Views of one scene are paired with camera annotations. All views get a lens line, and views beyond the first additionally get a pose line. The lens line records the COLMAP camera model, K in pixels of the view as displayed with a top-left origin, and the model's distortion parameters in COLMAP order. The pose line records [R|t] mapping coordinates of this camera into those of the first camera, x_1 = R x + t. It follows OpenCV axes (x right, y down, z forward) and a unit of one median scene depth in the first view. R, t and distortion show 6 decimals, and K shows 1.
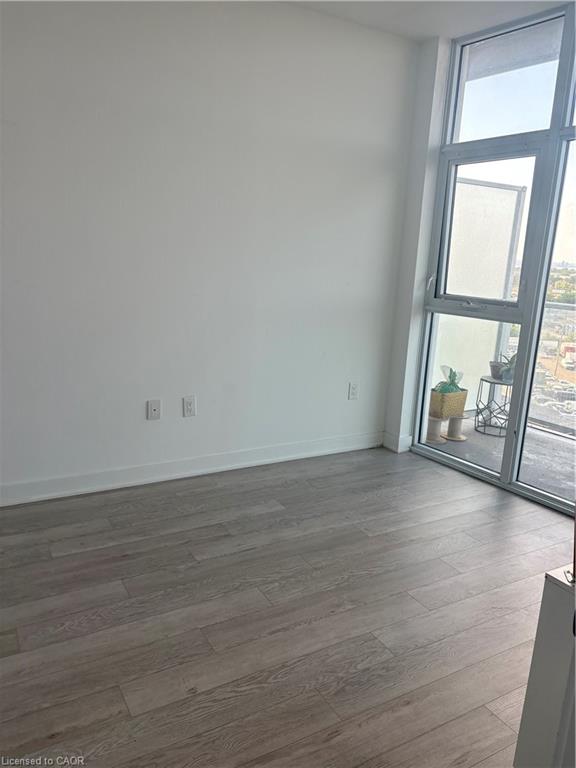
lens RADIAL K [[573.3, 0, 288.0], [0, 573.3, 384.0], [0, 0, 1]] dist [0.051594, -0.061369]
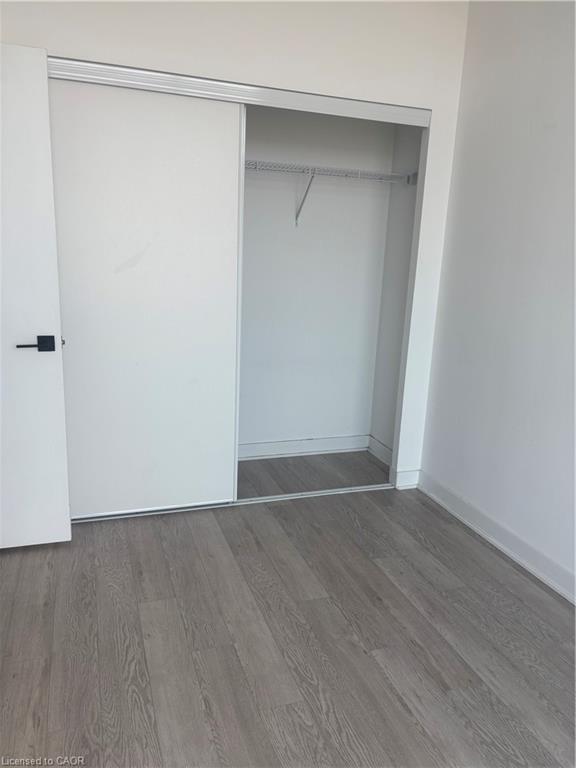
lens RADIAL K [[573.3, 0, 288.0], [0, 573.3, 384.0], [0, 0, 1]] dist [0.051594, -0.061369]
pose [[-0.182806, 0.166077, -0.969020, 0.671159], [-0.267265, 0.940116, 0.211543, -0.203608], [0.946124, 0.297657, -0.127472, 1.057360]]
